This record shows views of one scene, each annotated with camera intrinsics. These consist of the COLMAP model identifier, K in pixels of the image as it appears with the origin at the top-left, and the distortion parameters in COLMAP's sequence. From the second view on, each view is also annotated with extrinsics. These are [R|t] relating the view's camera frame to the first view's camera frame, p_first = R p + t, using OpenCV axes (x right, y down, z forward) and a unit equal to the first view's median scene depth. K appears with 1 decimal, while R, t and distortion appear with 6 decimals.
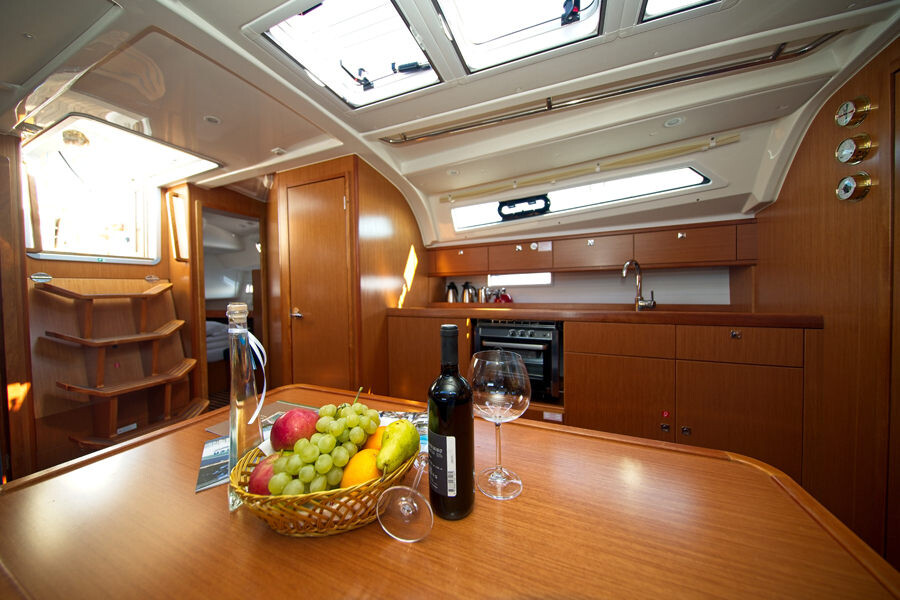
lens RADIAL K [[297.7, 0, 438.4], [0, 297.7, 293.6], [0, 0, 1]] dist [-0.000011, -0.000091]
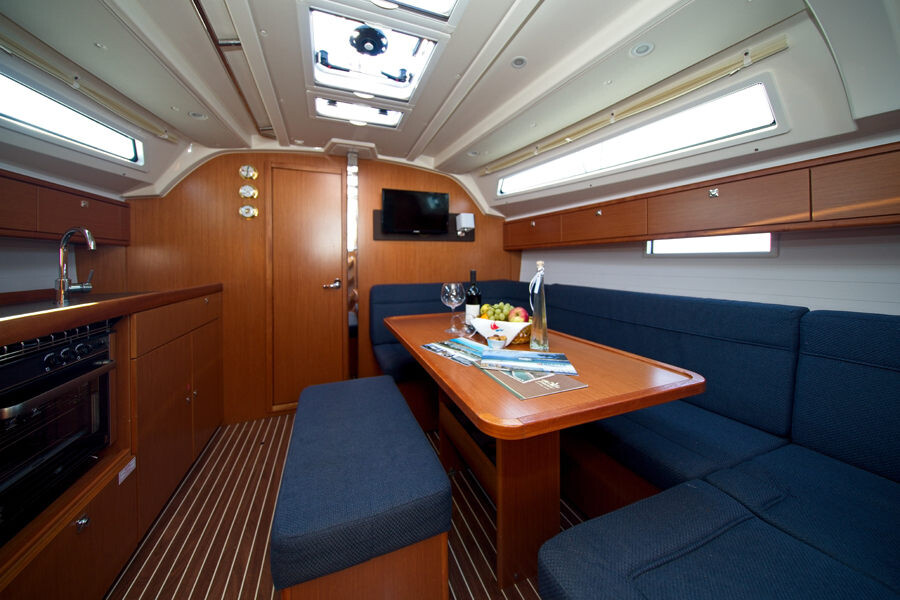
lens RADIAL K [[293.2, 0, 446.6], [0, 293.2, 264.6], [0, 0, 1]] dist [-0.000187, -0.000047]
pose [[-0.713971, 0.018057, 0.699943, -0.414743], [0.028589, 0.999586, 0.003375, 0.000789], [-0.699592, 0.022420, -0.714191, 0.779362]]
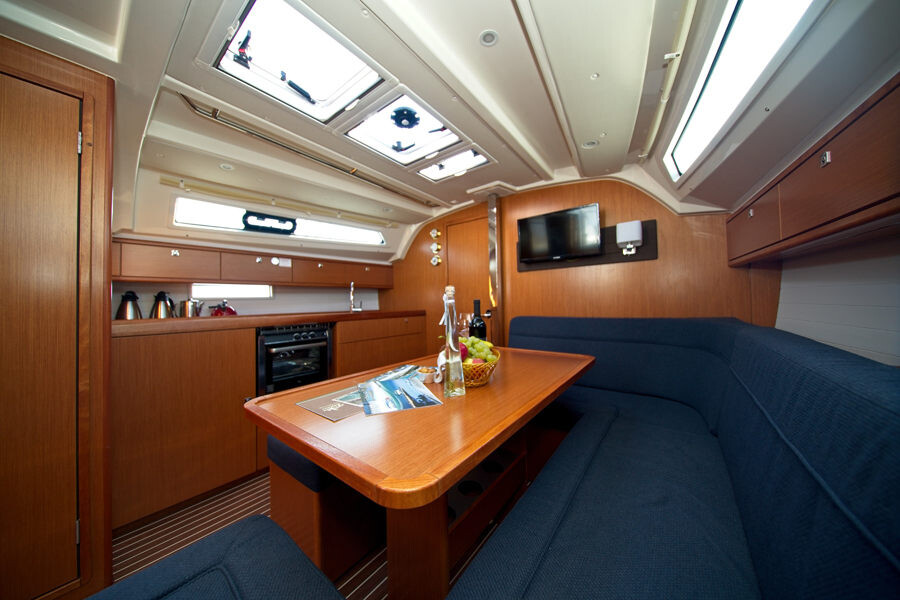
lens RADIAL K [[288.3, 0, 450.0], [0, 288.3, 300.0], [0, 0, 1]] dist [0.000355, -0.000028]
pose [[0.236581, 0.016868, 0.971465, -0.587104], [0.030238, 0.999237, -0.024714, 0.032418], [-0.971141, 0.035223, 0.235890, 0.144251]]
